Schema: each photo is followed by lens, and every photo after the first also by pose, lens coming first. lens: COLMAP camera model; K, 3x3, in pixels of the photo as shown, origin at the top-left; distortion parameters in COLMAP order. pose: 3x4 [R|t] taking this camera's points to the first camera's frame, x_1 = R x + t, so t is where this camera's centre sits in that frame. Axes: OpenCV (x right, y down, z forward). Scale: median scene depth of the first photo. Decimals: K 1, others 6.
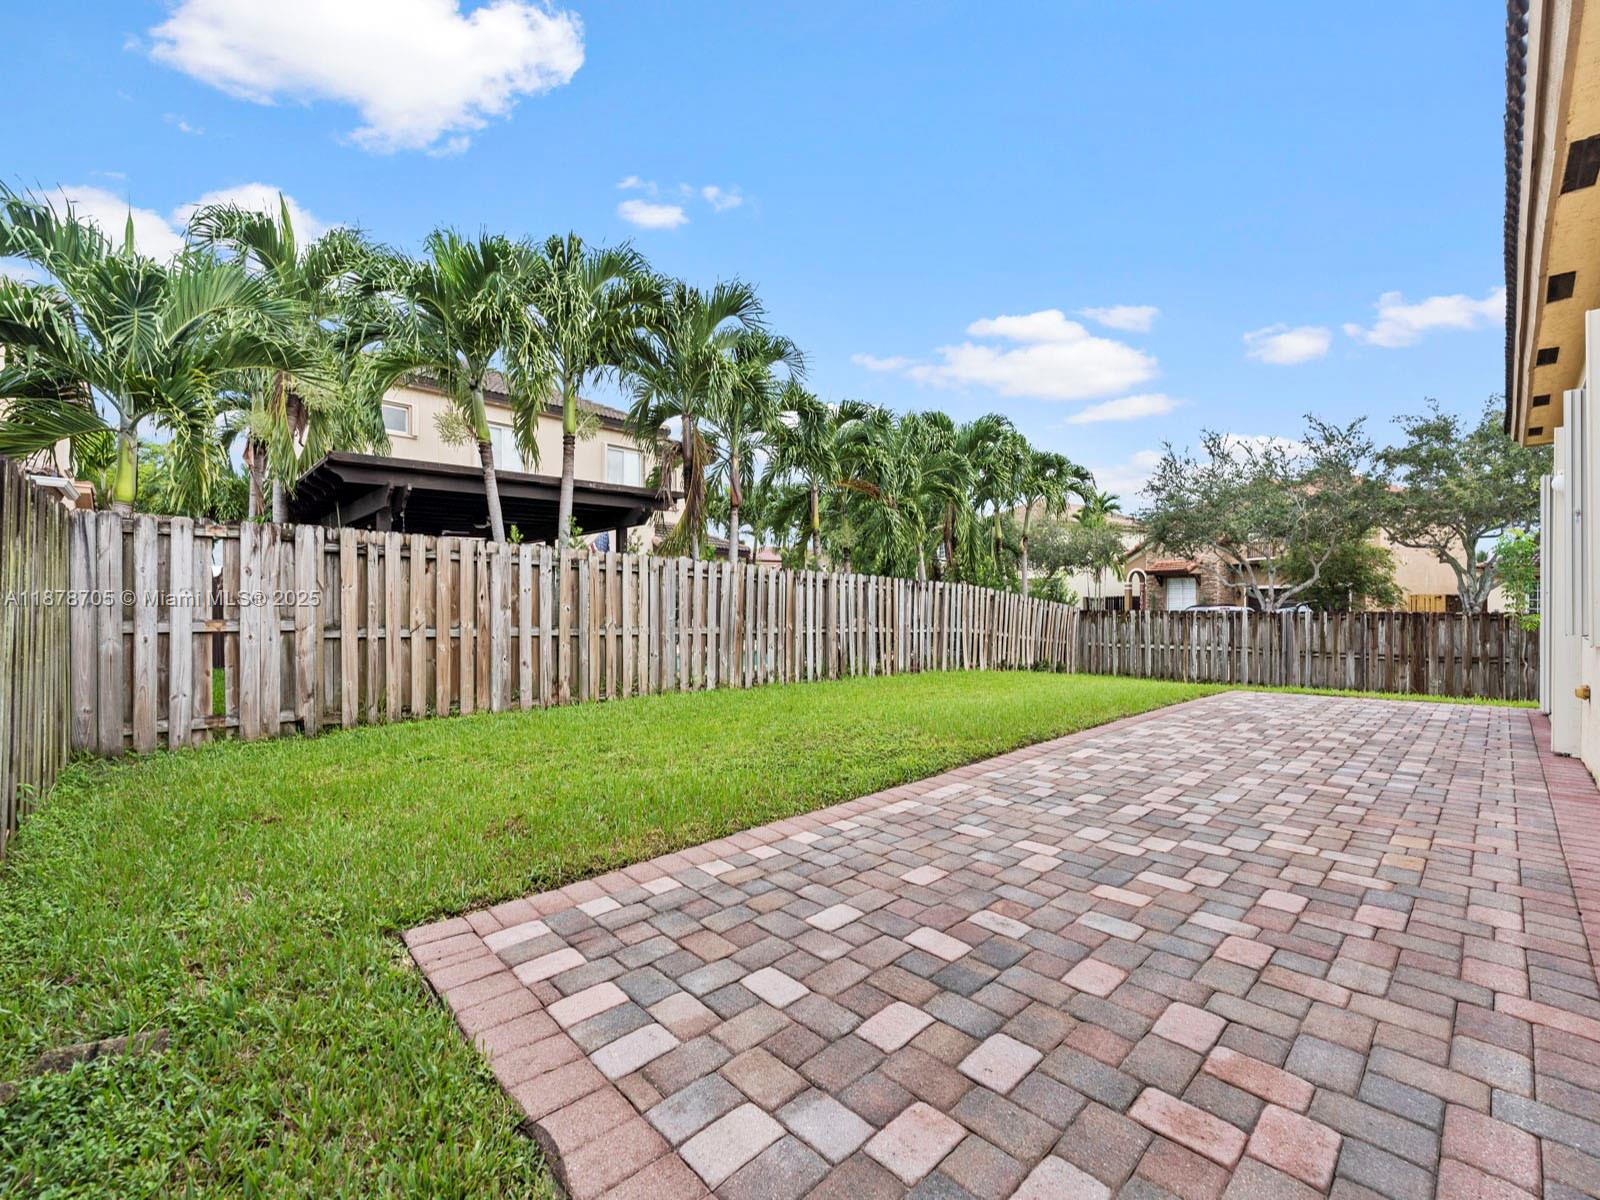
lens RADIAL K [[649.8, 0, 800.3], [0, 649.8, 603.9], [0, 0, 1]] dist [0.001089, -0.000073]
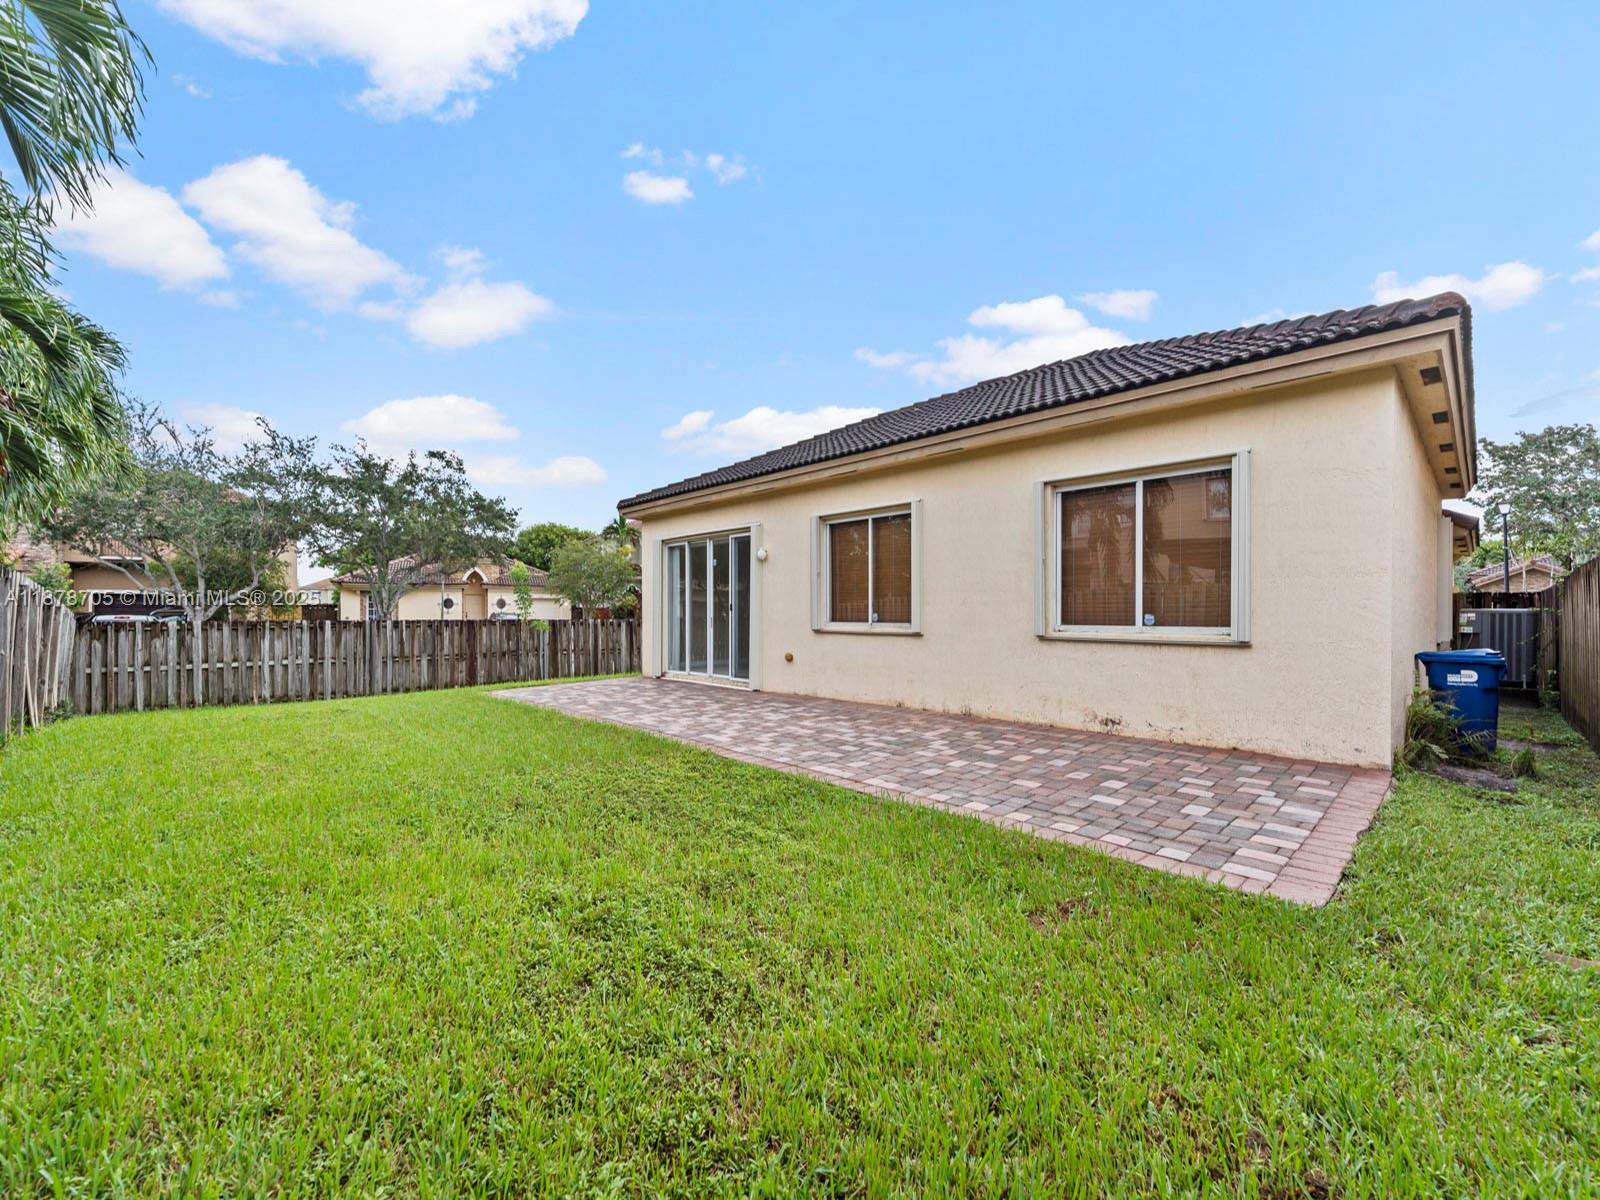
lens RADIAL K [[652.9, 0, 794.2], [0, 652.9, 608.5], [0, 0, 1]] dist [-0.001452, -0.002555]
pose [[0.003463, 0.007999, 0.999962, -1.040061], [-0.003218, 0.999963, -0.007988, -0.003030], [-0.999989, -0.003191, 0.003488, 1.133853]]
